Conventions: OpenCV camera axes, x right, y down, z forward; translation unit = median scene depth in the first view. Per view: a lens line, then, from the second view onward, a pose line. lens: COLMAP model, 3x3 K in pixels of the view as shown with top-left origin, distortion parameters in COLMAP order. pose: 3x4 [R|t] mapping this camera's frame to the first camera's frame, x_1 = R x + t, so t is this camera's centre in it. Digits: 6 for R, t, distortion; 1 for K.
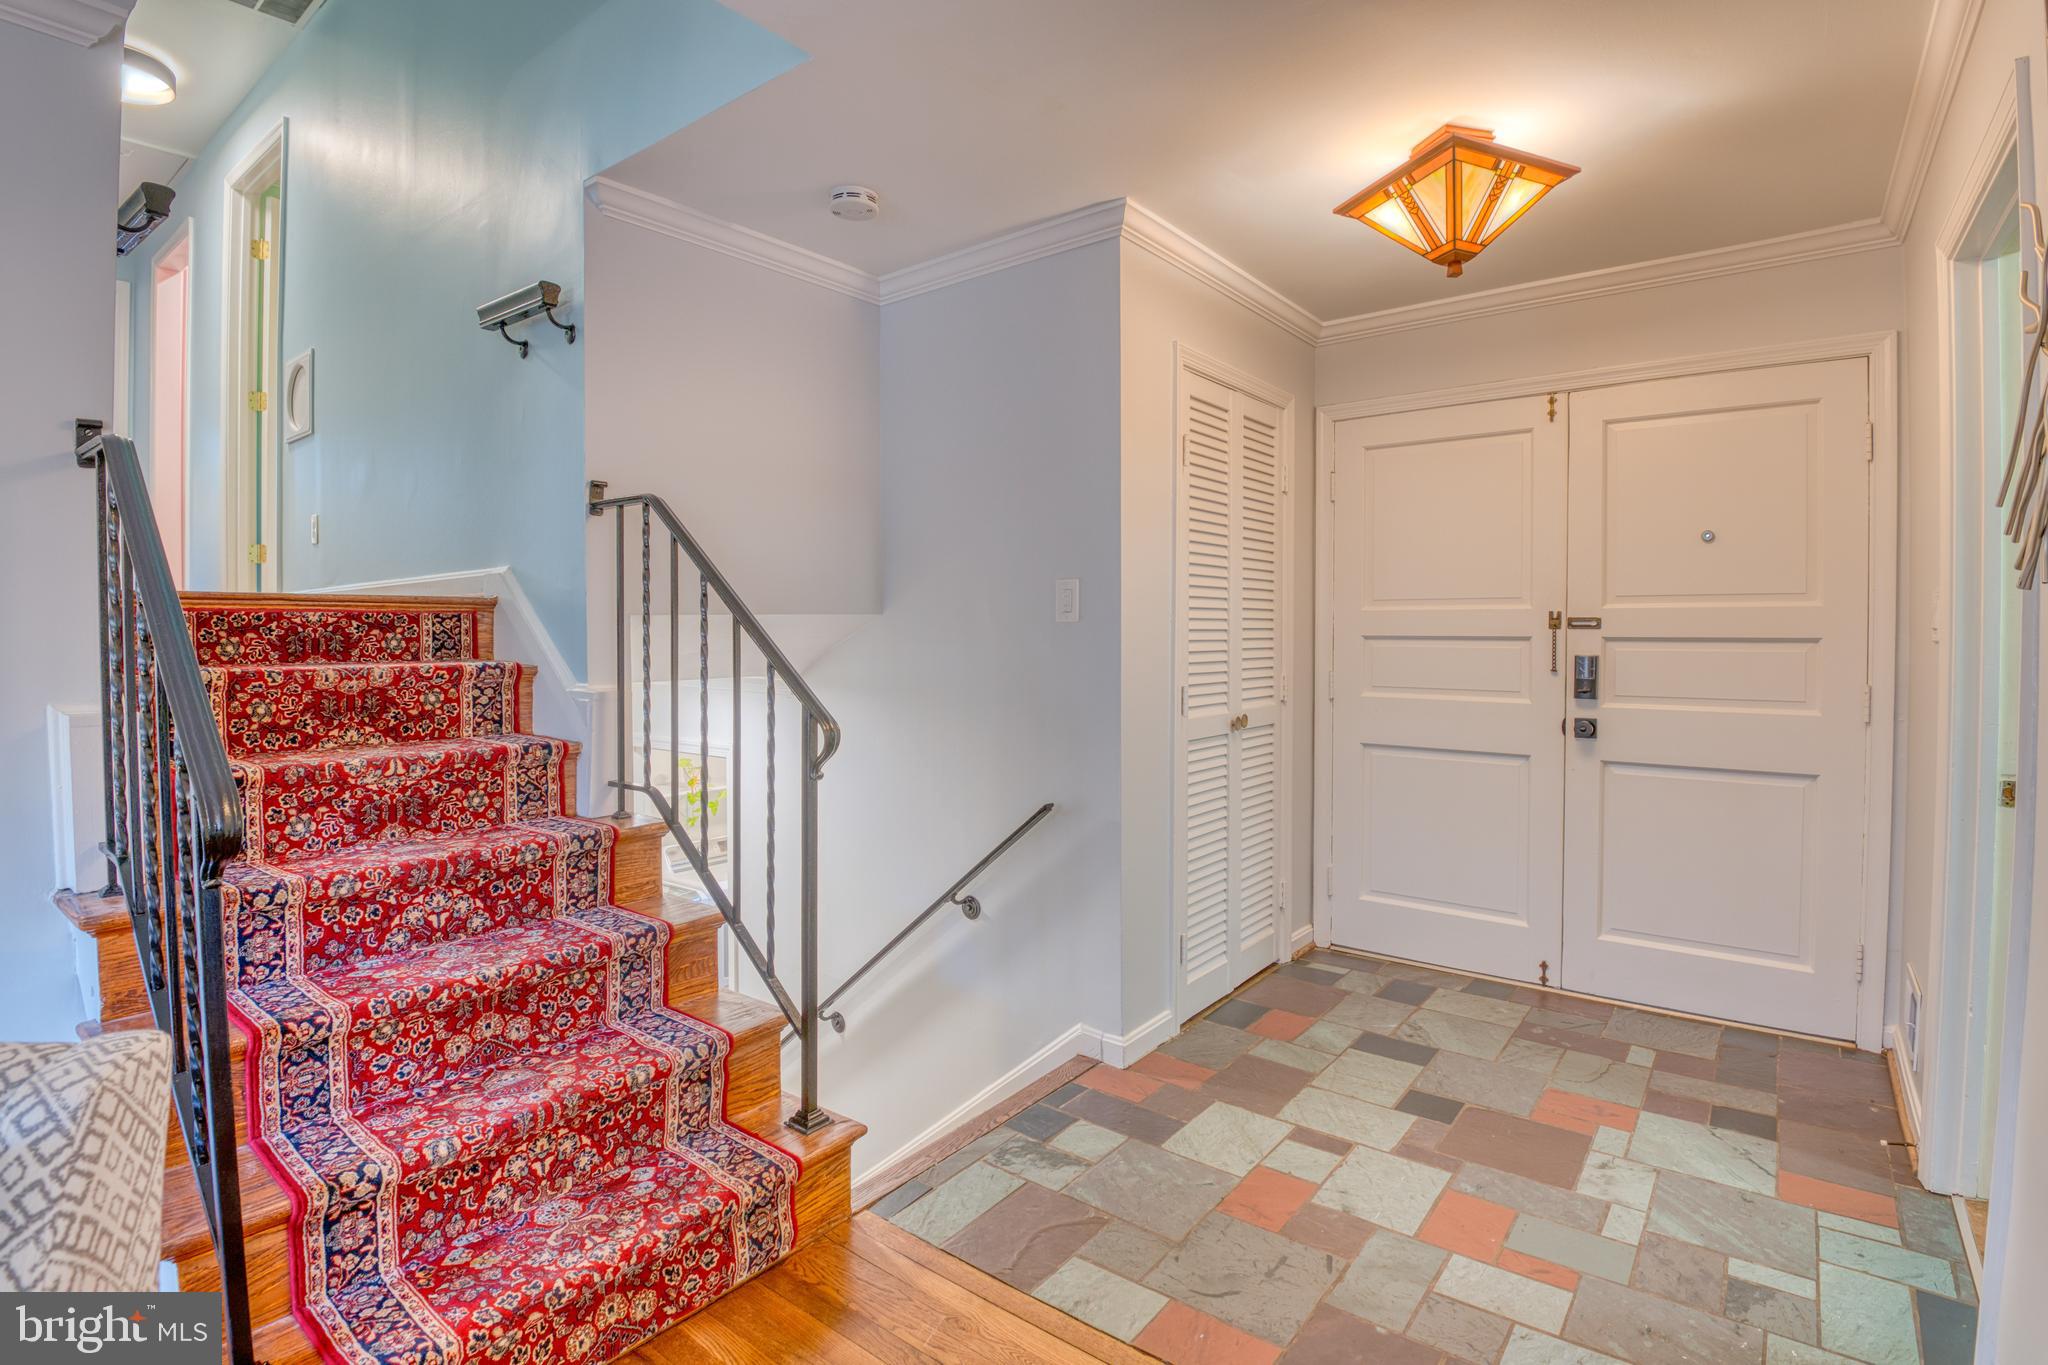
lens RADIAL K [[983.9, 0, 1020.0], [0, 983.9, 633.5], [0, 0, 1]] dist [-0.035956, -0.001080]
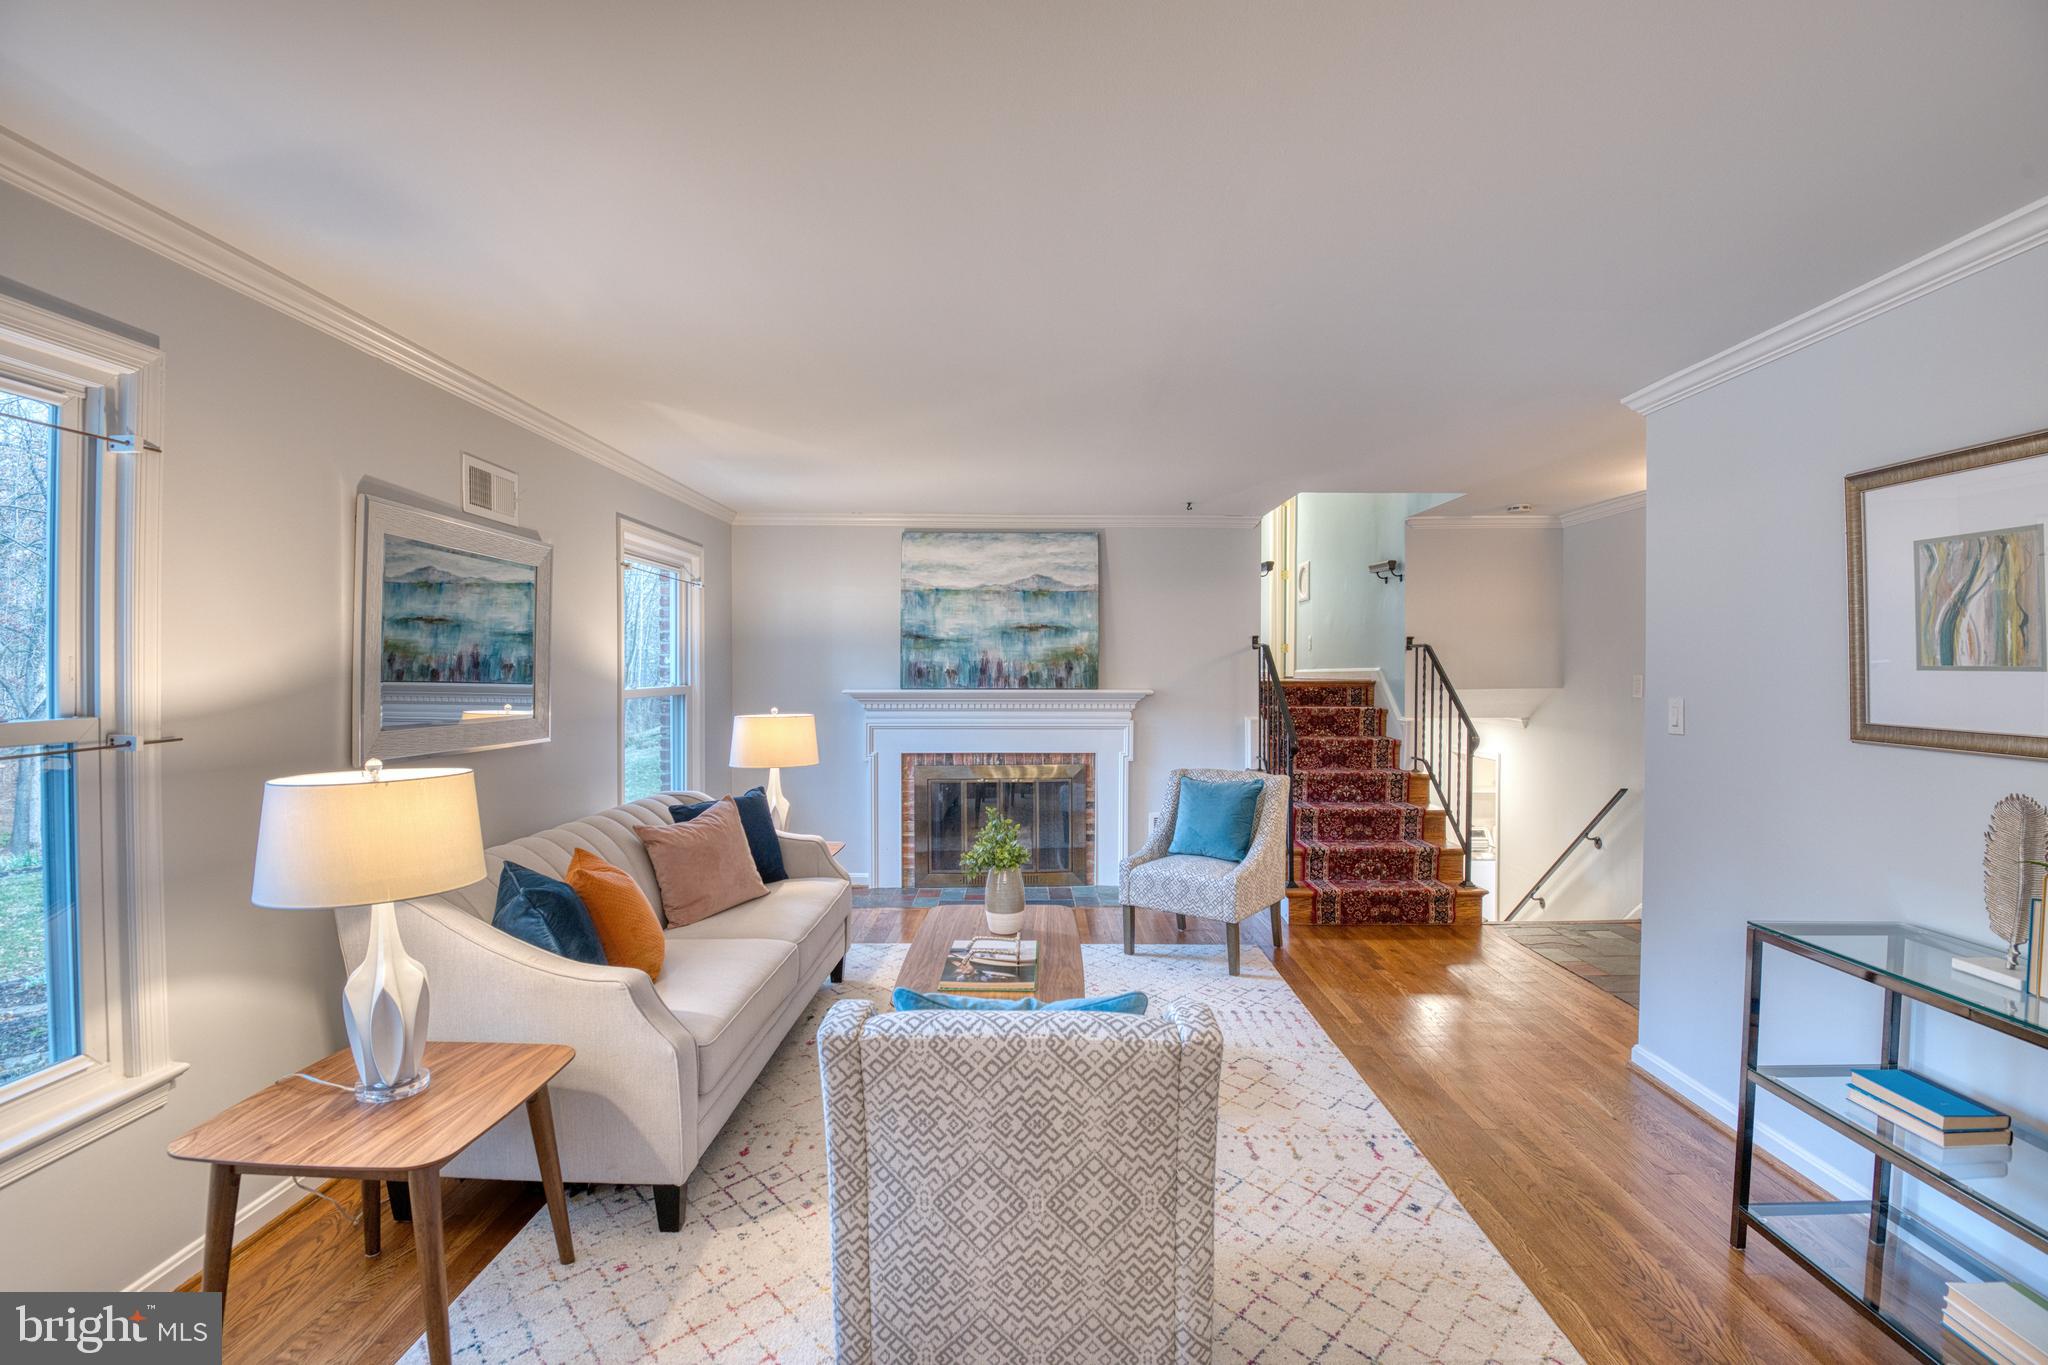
lens RADIAL K [[959.8, 0, 1024.0], [0, 959.8, 682.5], [0, 0, 1]] dist [-0.028115, -0.000178]
pose [[0.613398, 0.020854, -0.789499, 1.033399], [-0.009747, 0.999775, 0.018836, -0.087749], [0.789714, -0.003859, 0.613463, -1.481649]]
